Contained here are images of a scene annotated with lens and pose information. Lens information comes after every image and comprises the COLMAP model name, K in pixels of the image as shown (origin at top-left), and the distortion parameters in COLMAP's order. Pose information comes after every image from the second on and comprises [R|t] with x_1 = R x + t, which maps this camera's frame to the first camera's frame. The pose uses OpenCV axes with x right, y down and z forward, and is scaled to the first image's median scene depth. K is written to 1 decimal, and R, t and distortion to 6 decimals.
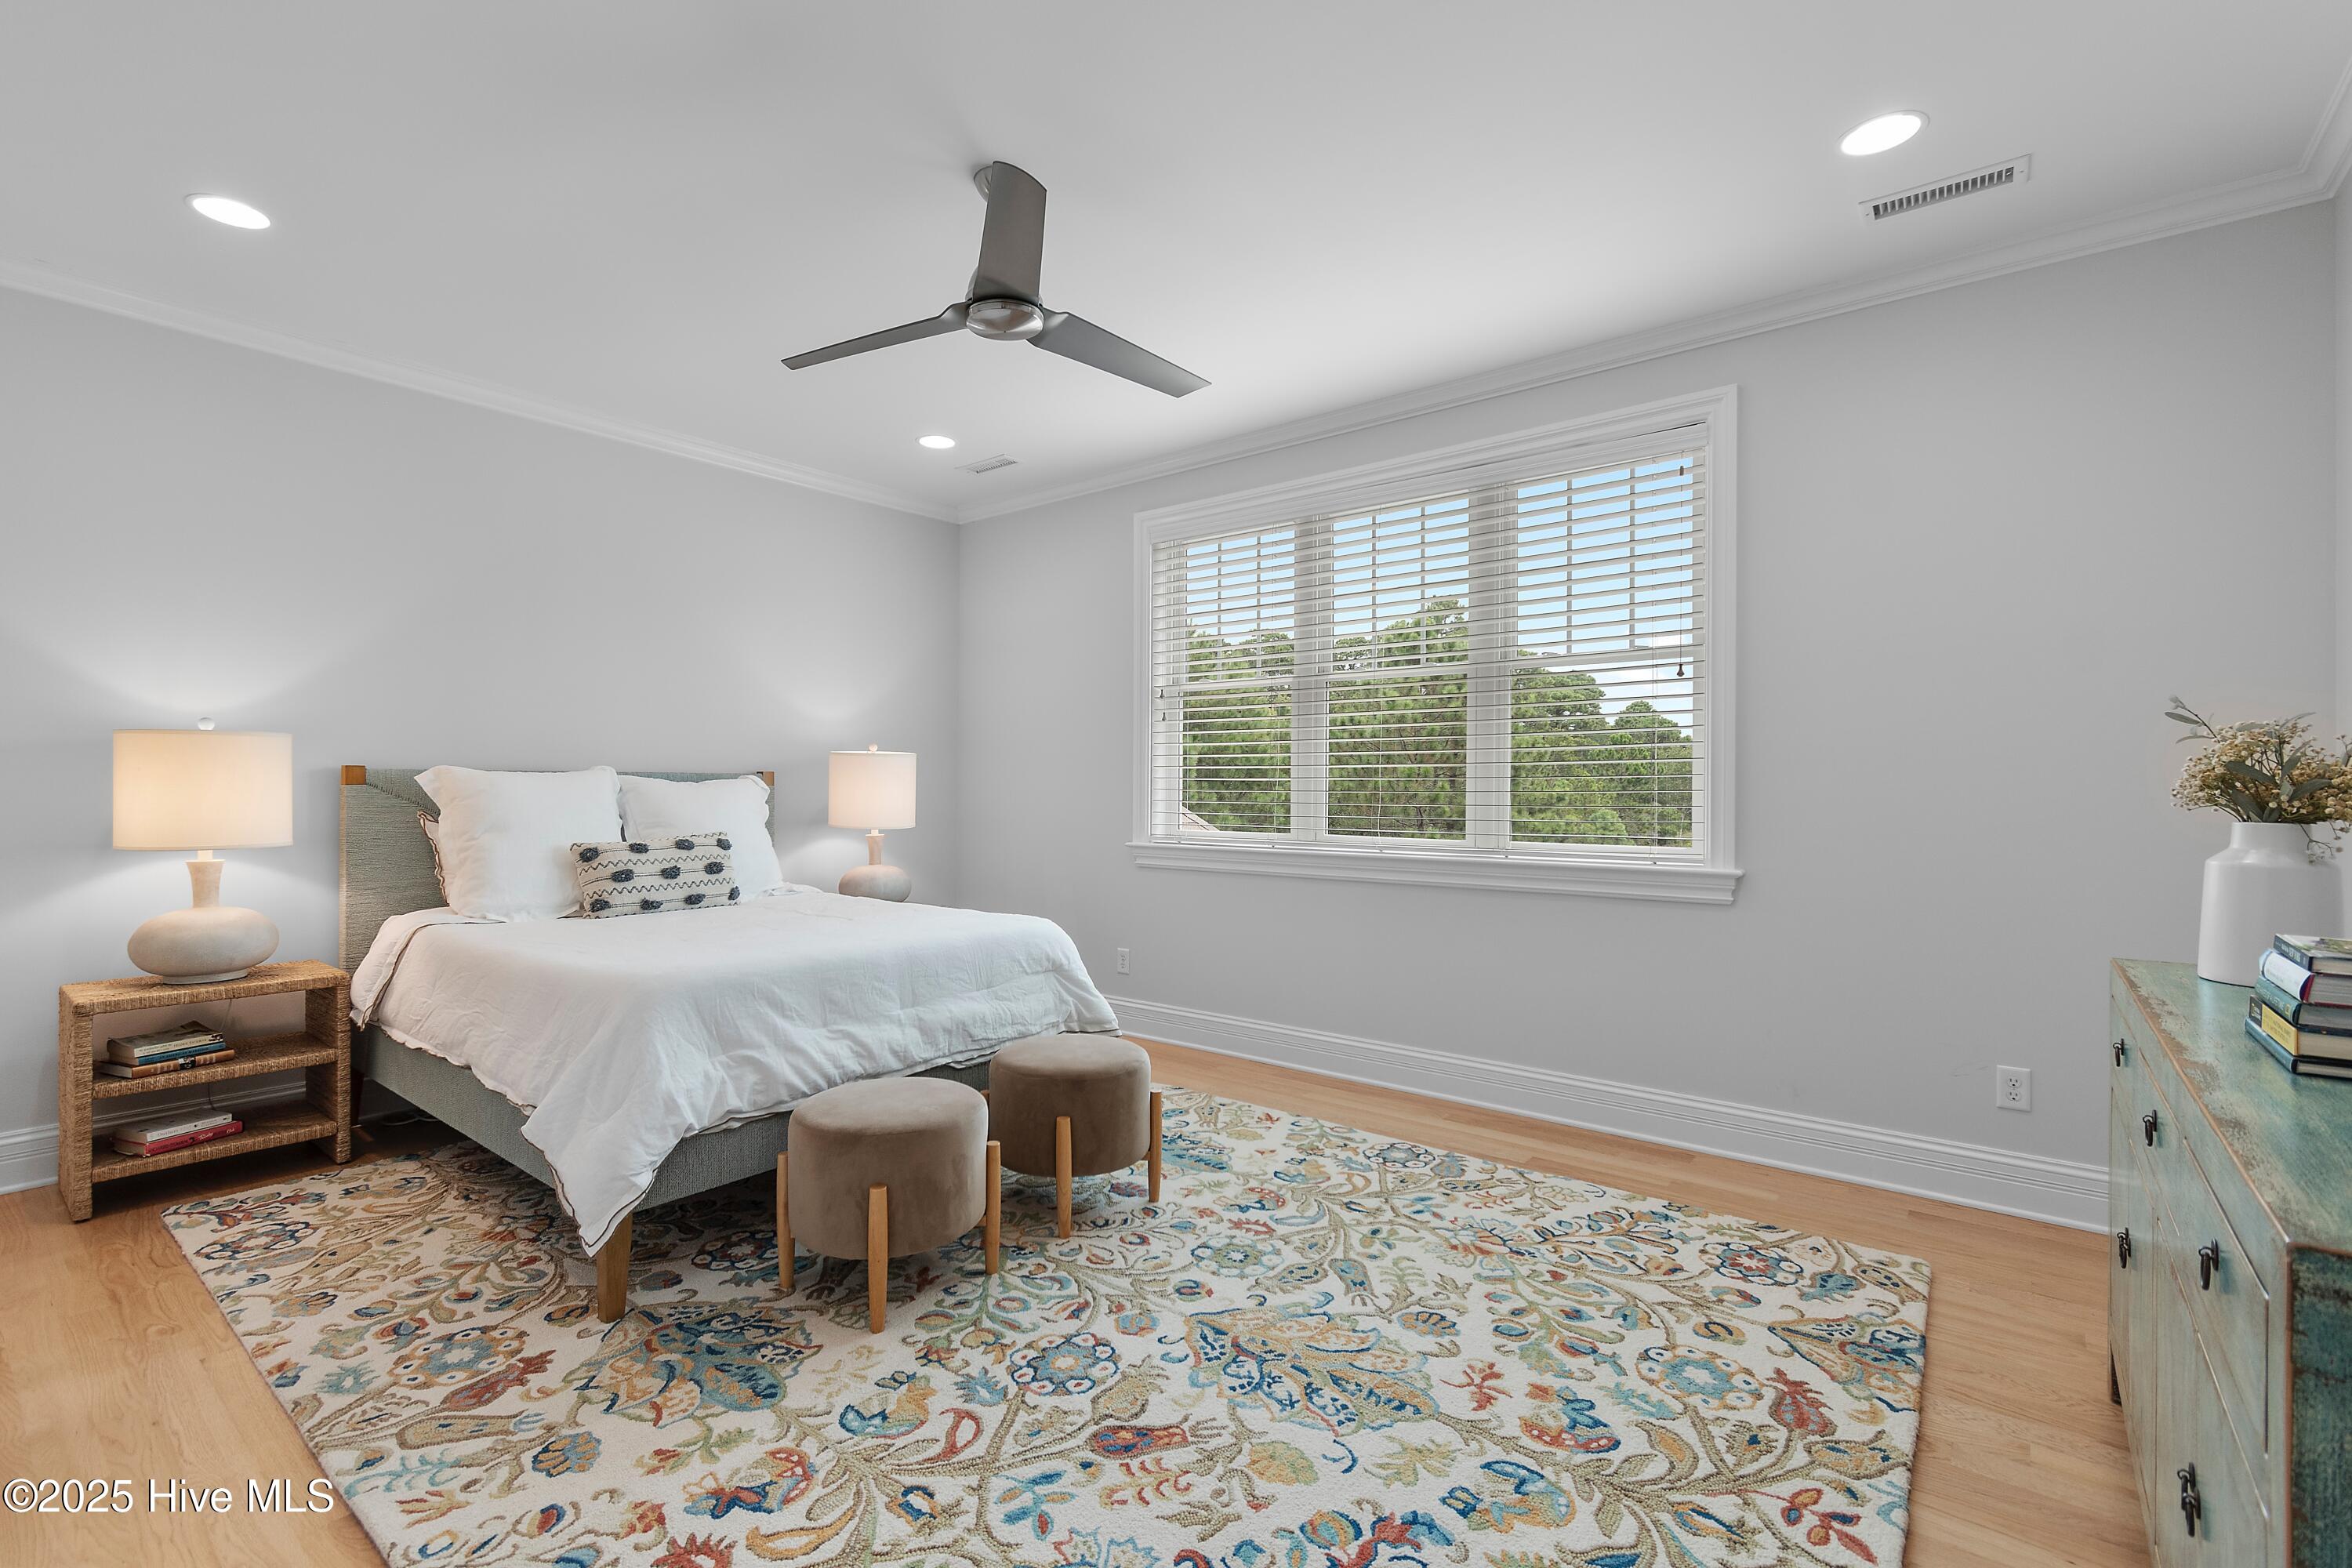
lens RADIAL K [[1036.4, 0, 1170.8], [0, 1036.4, 788.7], [0, 0, 1]] dist [-0.000834, -0.000464]
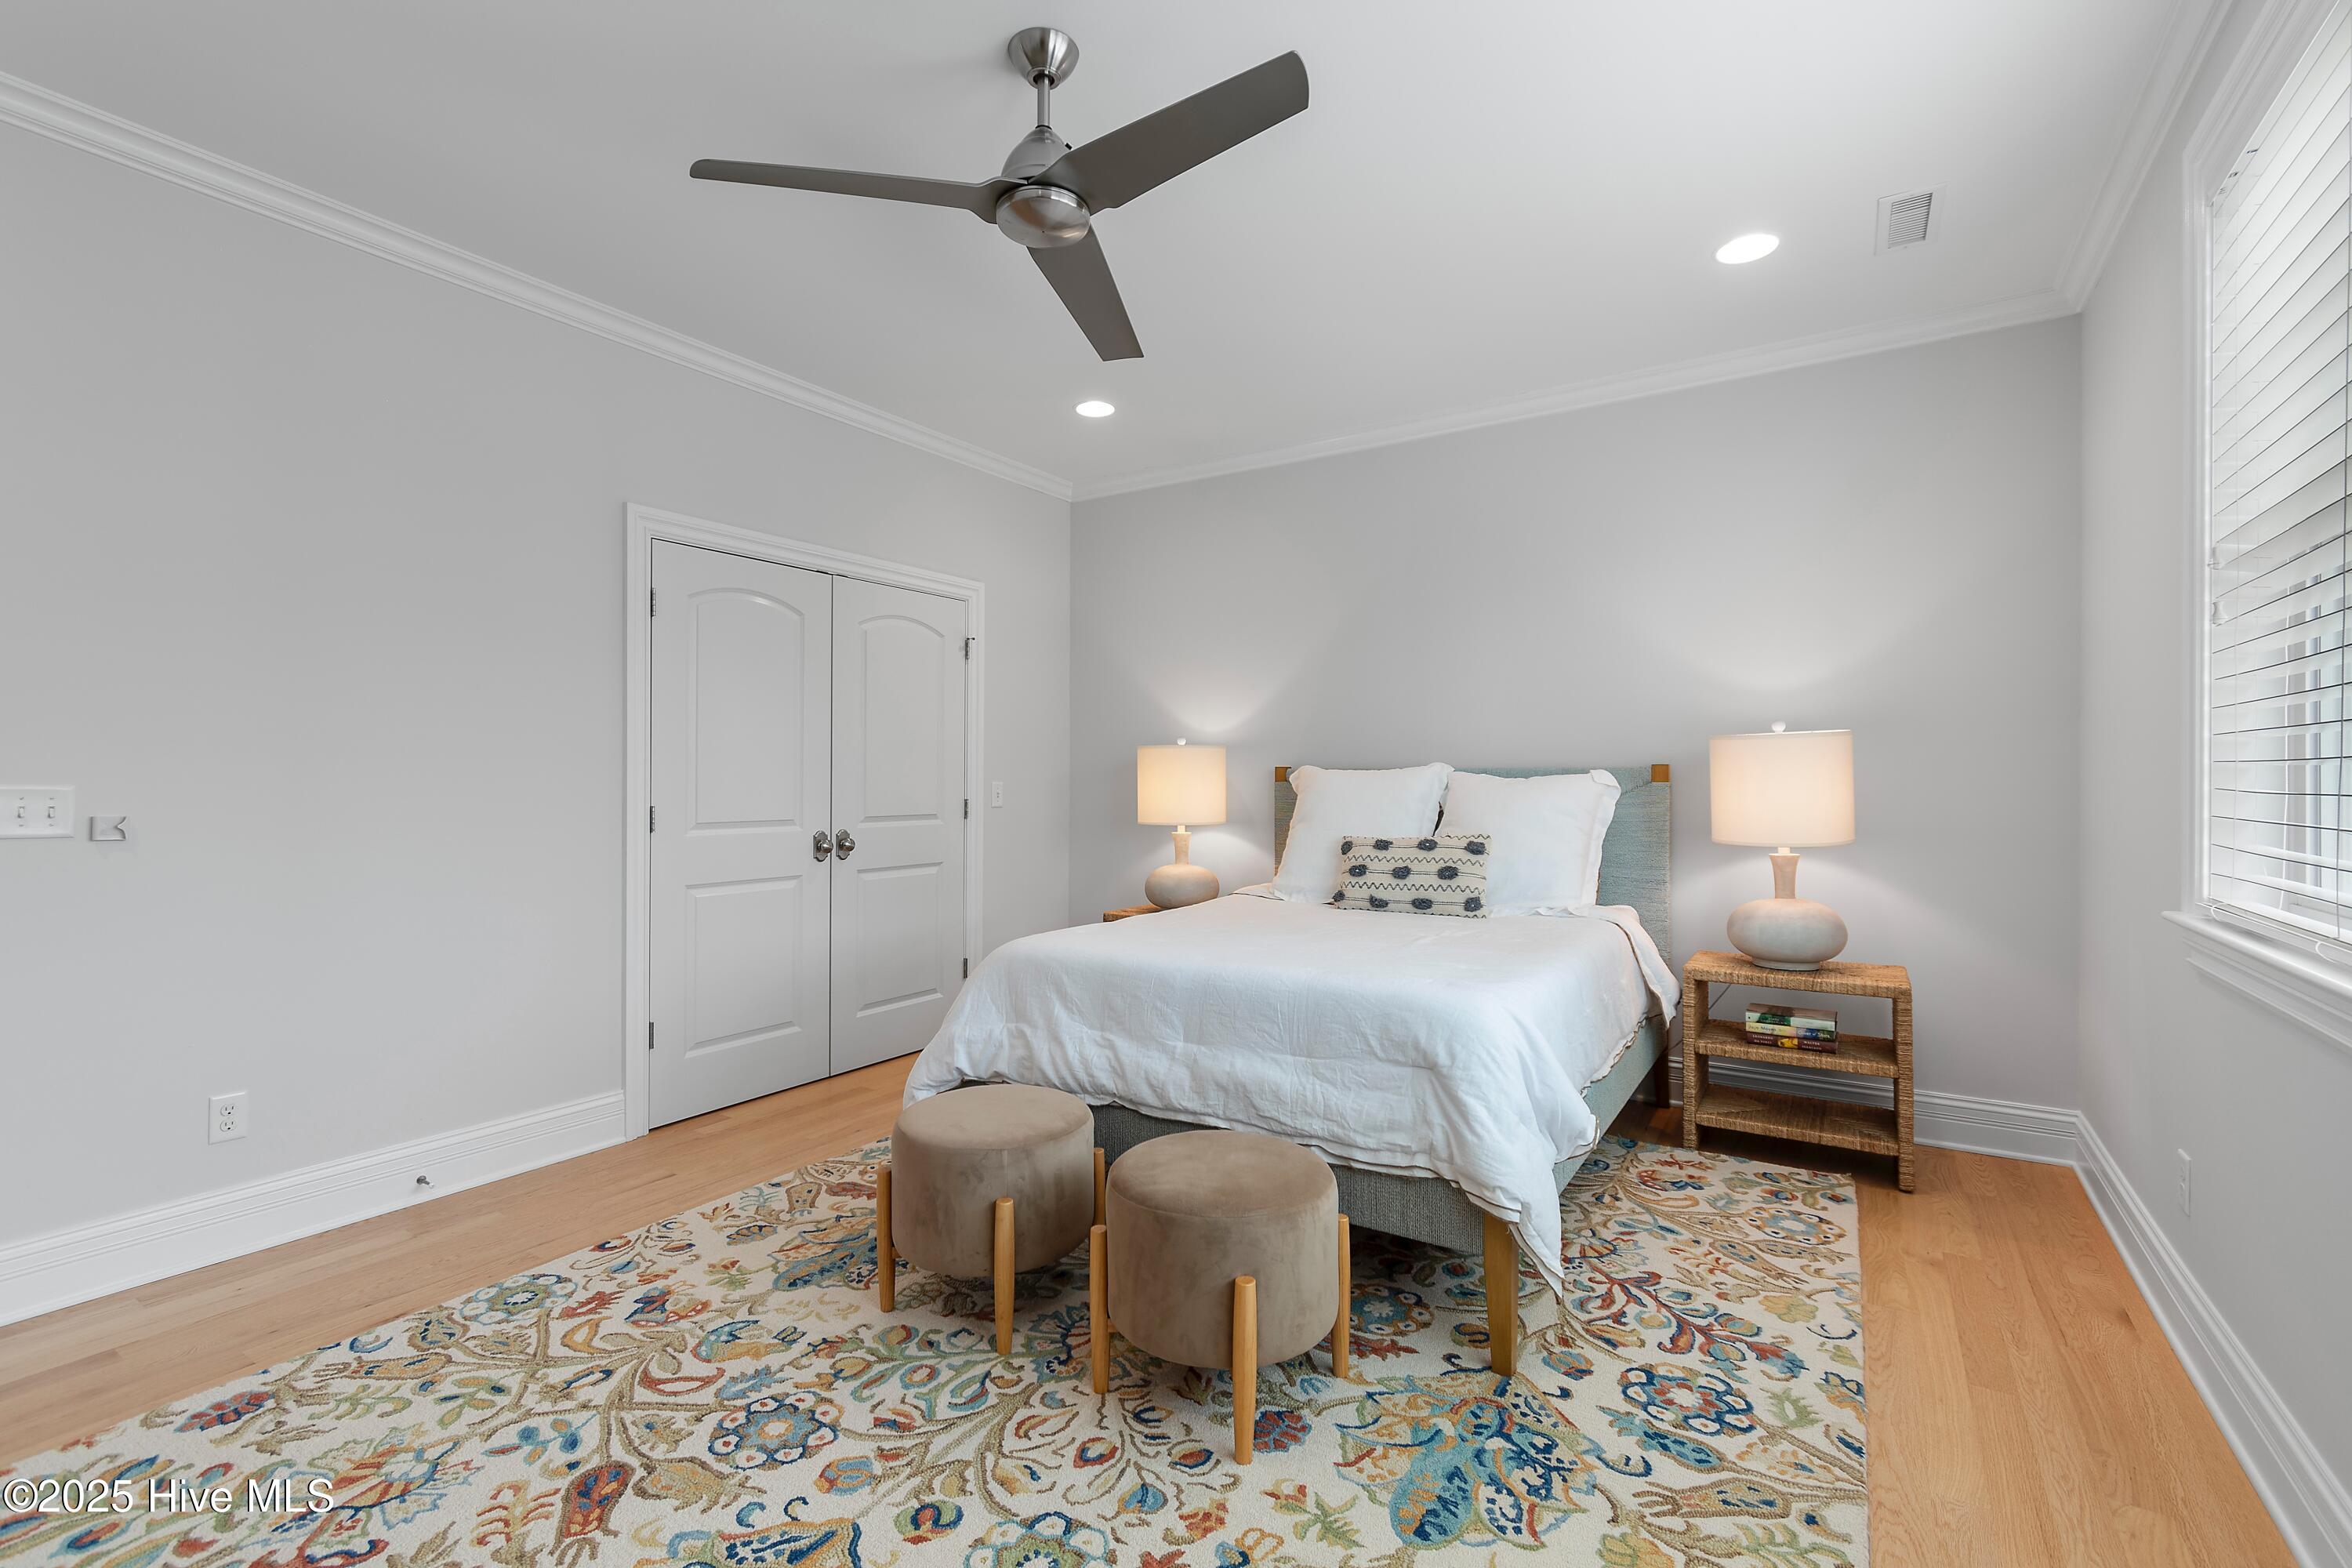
lens RADIAL K [[1036.4, 0, 1170.8], [0, 1036.4, 788.7], [0, 0, 1]] dist [-0.000834, -0.000464]
pose [[0.102337, 0.005292, -0.994736, 0.708534], [-0.004691, 0.999977, 0.004837, -0.000384], [0.994739, 0.004171, 0.102359, 1.084280]]
